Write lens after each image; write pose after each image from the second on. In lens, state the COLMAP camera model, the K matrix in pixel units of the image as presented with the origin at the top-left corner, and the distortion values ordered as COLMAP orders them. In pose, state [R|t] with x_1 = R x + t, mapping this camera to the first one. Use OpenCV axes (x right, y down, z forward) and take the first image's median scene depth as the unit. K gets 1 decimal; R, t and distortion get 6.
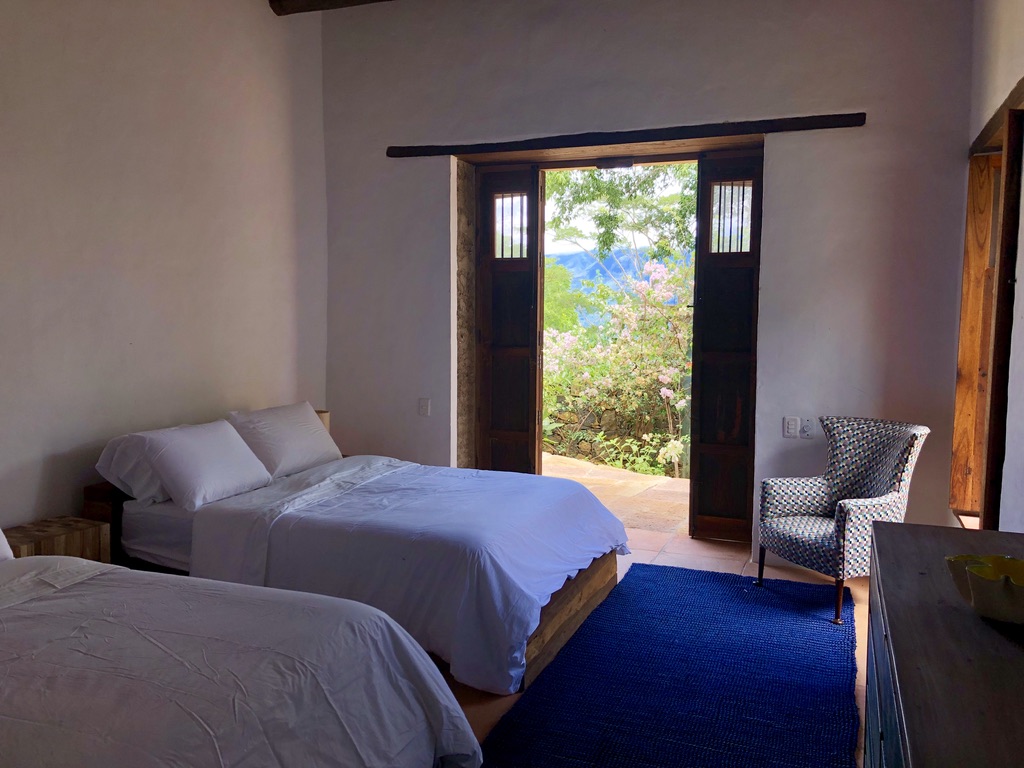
lens RADIAL K [[835.3, 0, 508.1], [0, 835.3, 385.3], [0, 0, 1]] dist [0.054638, -0.063070]
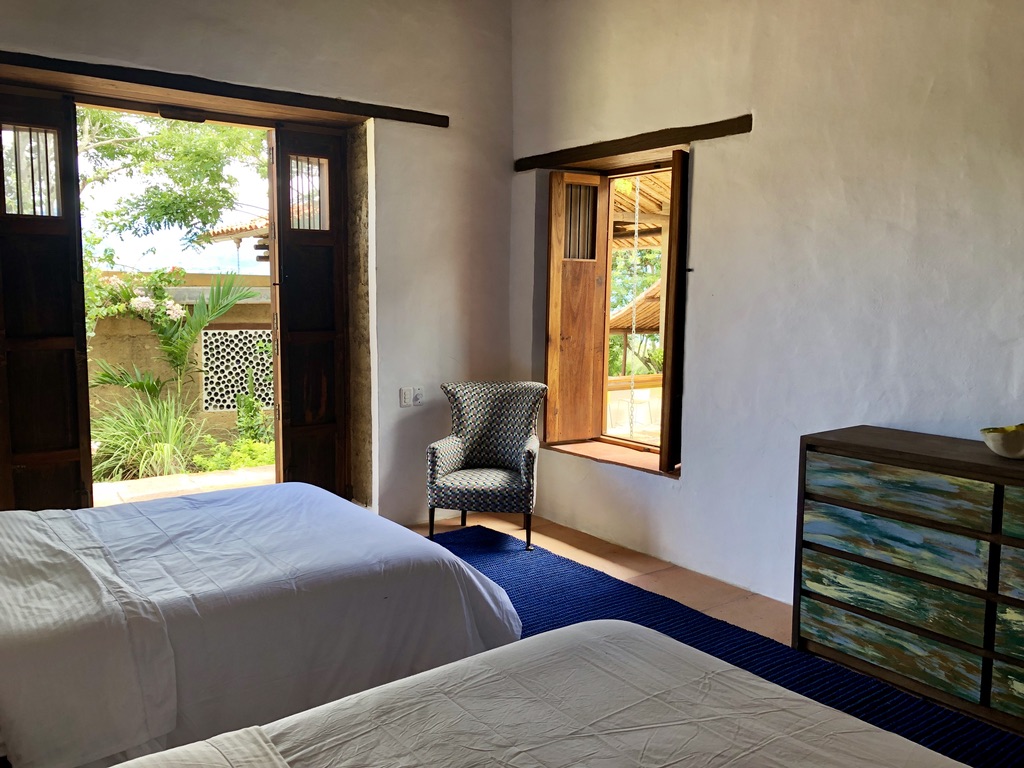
lens RADIAL K [[835.3, 0, 510.1], [0, 835.3, 383.4], [0, 0, 1]] dist [0.054638, -0.063070]
pose [[0.523673, -0.097469, 0.846325, -0.463537], [0.071220, 0.994965, 0.070520, -0.031500], [-0.848937, 0.023346, 0.527978, 0.285664]]
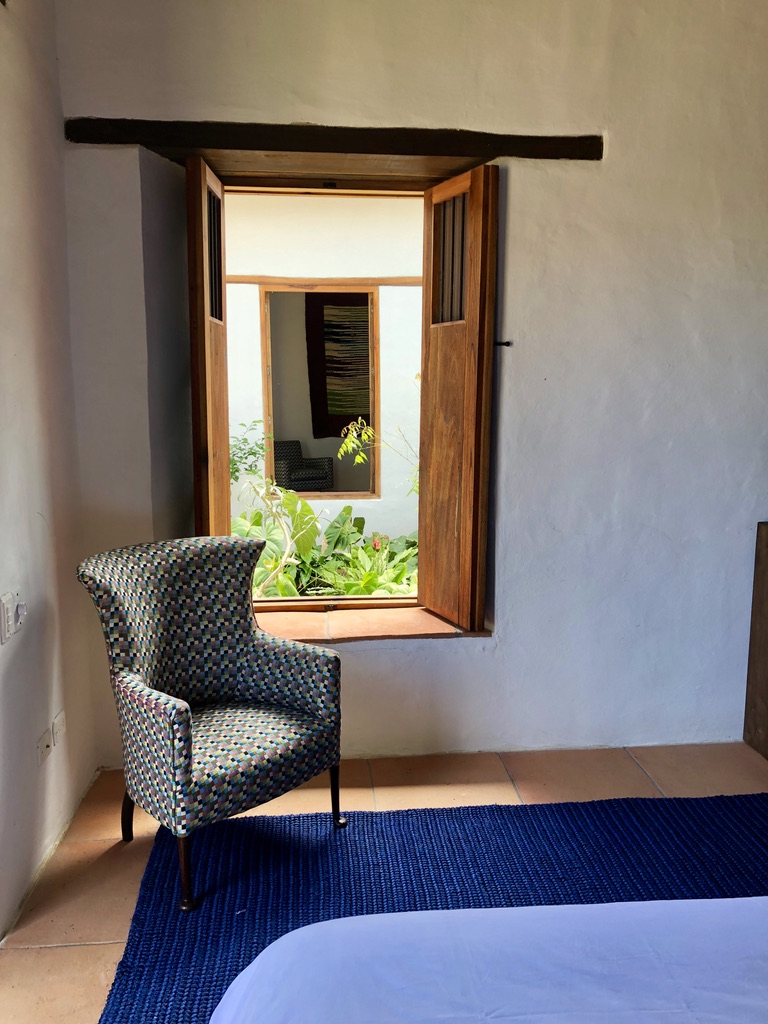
lens RADIAL K [[835.3, 0, 384.0], [0, 835.3, 508.3], [0, 0, 1]] dist [0.054638, -0.063070]
pose [[-0.447956, -0.140409, 0.882961, -0.159104], [0.076932, 0.977875, 0.194532, -0.079688], [-0.890739, 0.155070, -0.427243, 0.907774]]
